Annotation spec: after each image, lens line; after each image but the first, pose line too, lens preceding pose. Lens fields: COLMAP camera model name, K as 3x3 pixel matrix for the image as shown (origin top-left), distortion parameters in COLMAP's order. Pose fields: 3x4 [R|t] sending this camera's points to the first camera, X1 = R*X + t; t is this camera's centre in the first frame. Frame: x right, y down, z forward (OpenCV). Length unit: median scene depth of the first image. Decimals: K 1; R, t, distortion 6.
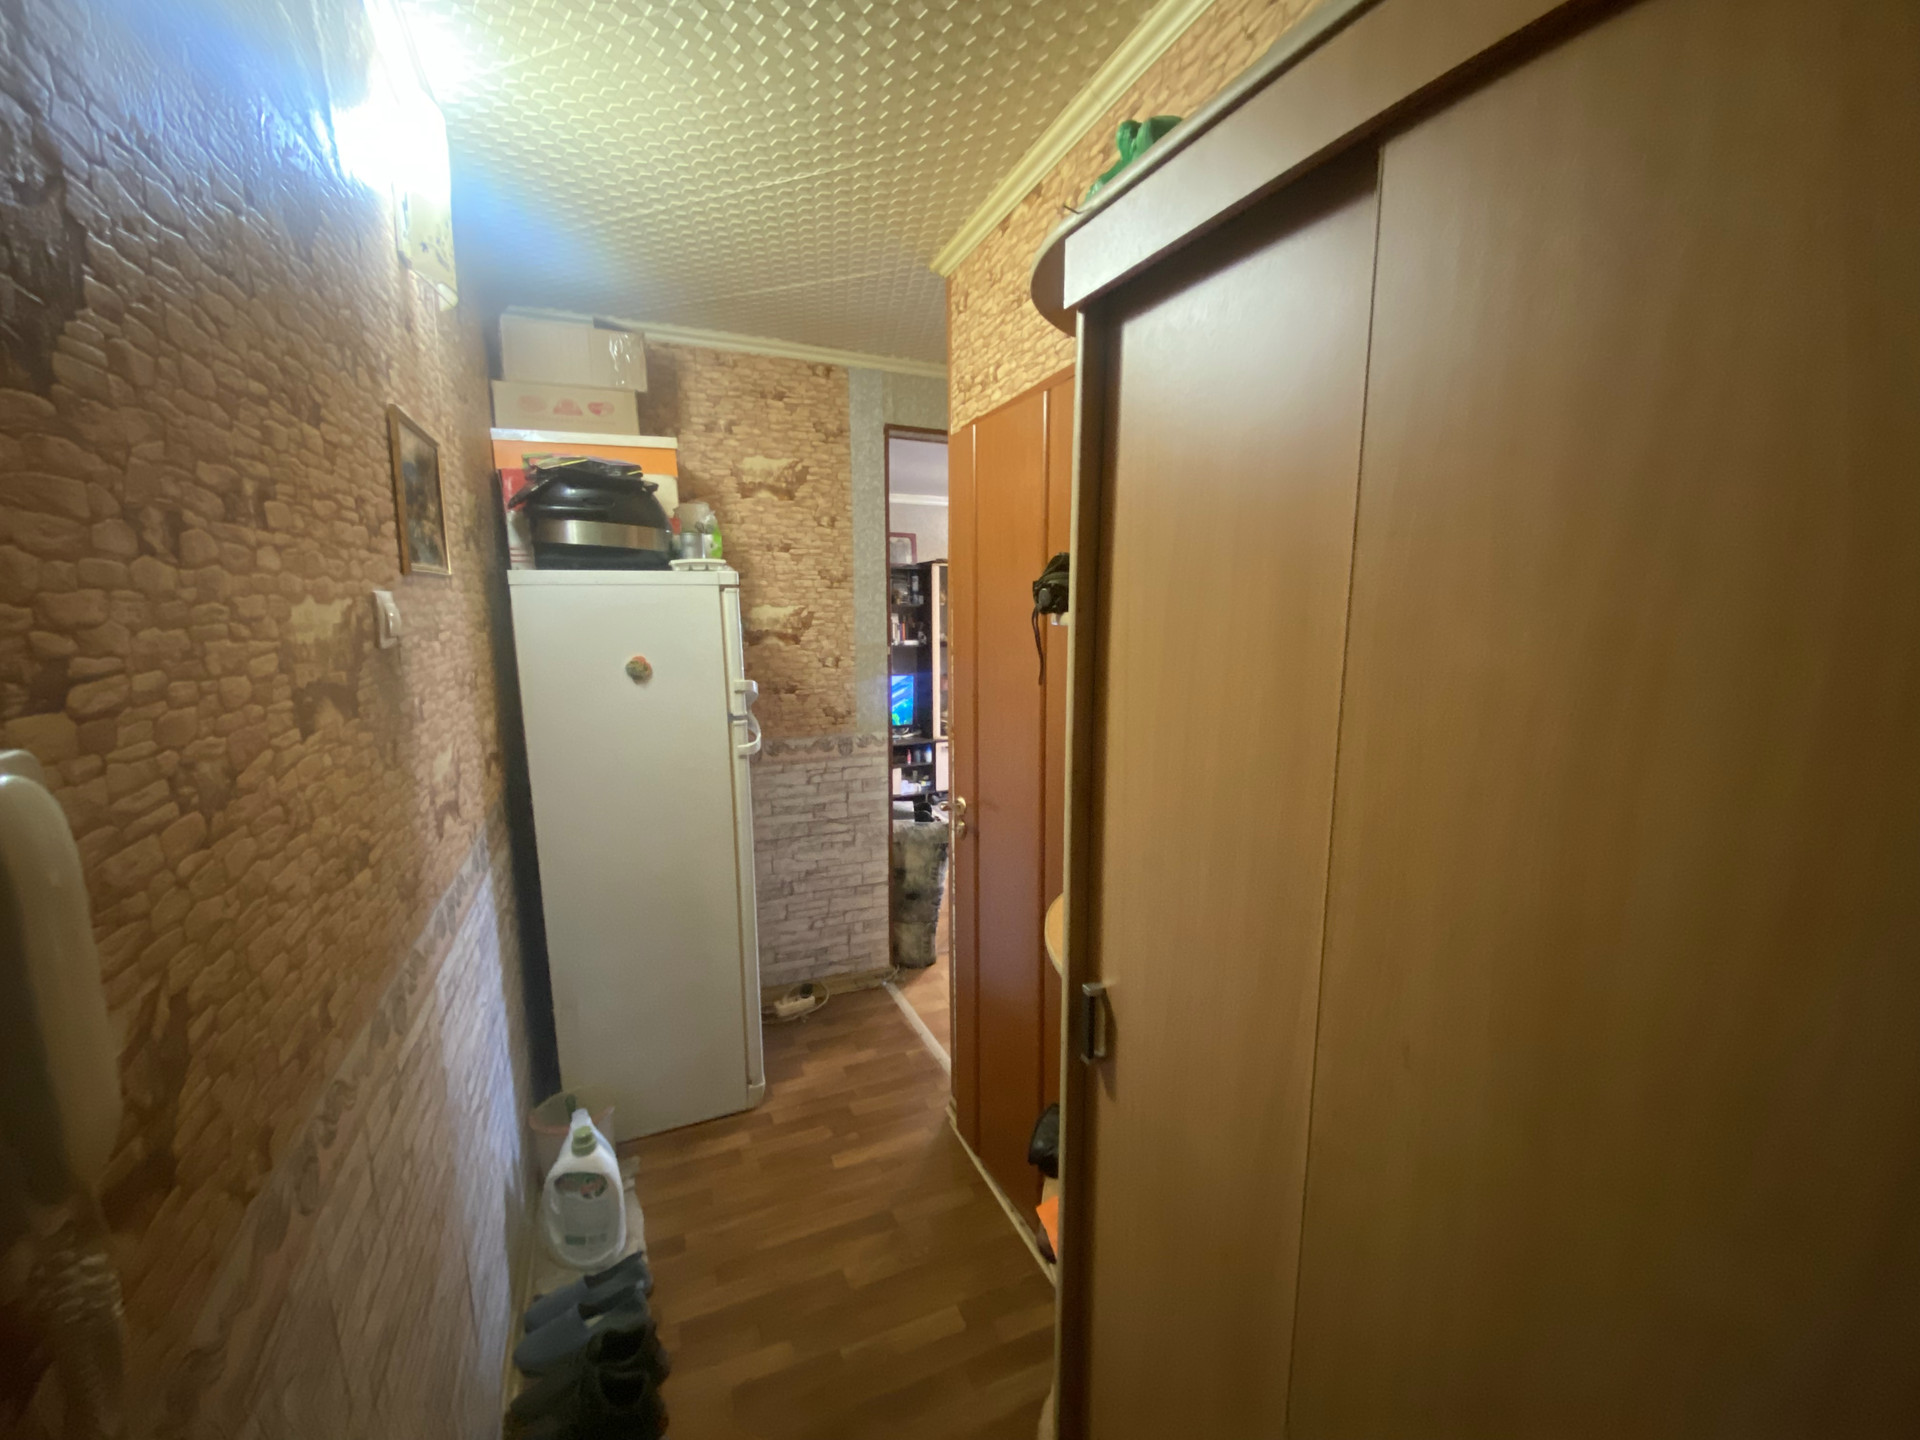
lens RADIAL K [[790.6, 0, 960.4], [0, 790.6, 720.5], [0, 0, 1]] dist [-0.003668, -0.002446]
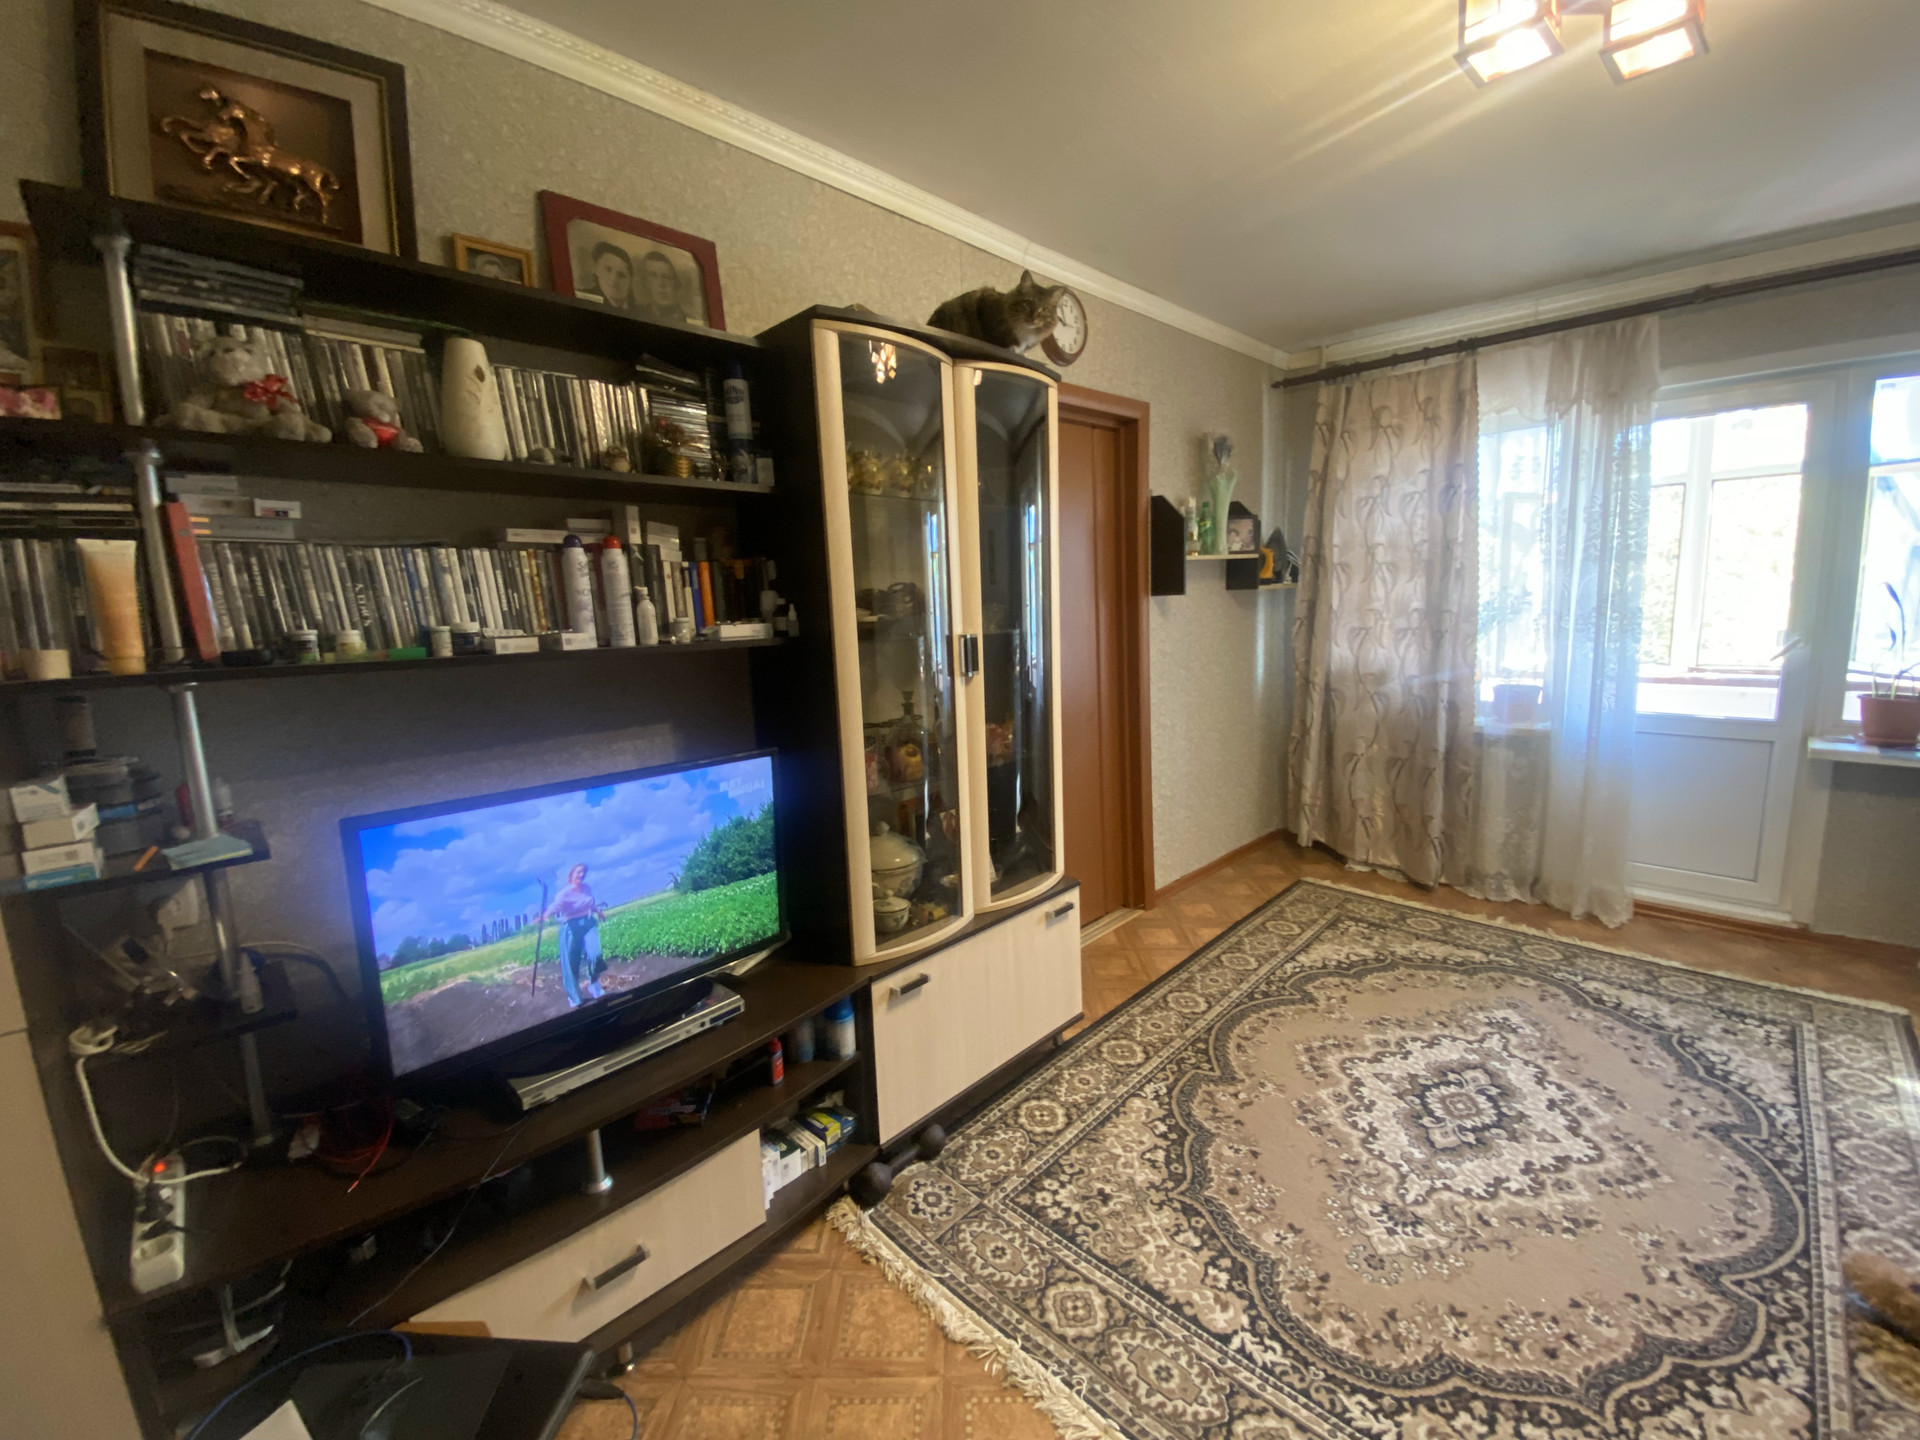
lens RADIAL K [[790.6, 0, 973.8], [0, 790.6, 715.0], [0, 0, 1]] dist [-0.003668, -0.002446]
pose [[0.926995, -0.089949, 0.364129, -0.089692], [0.089891, 0.995804, 0.017147, -0.067968], [-0.364144, 0.016837, 0.931191, 0.723509]]
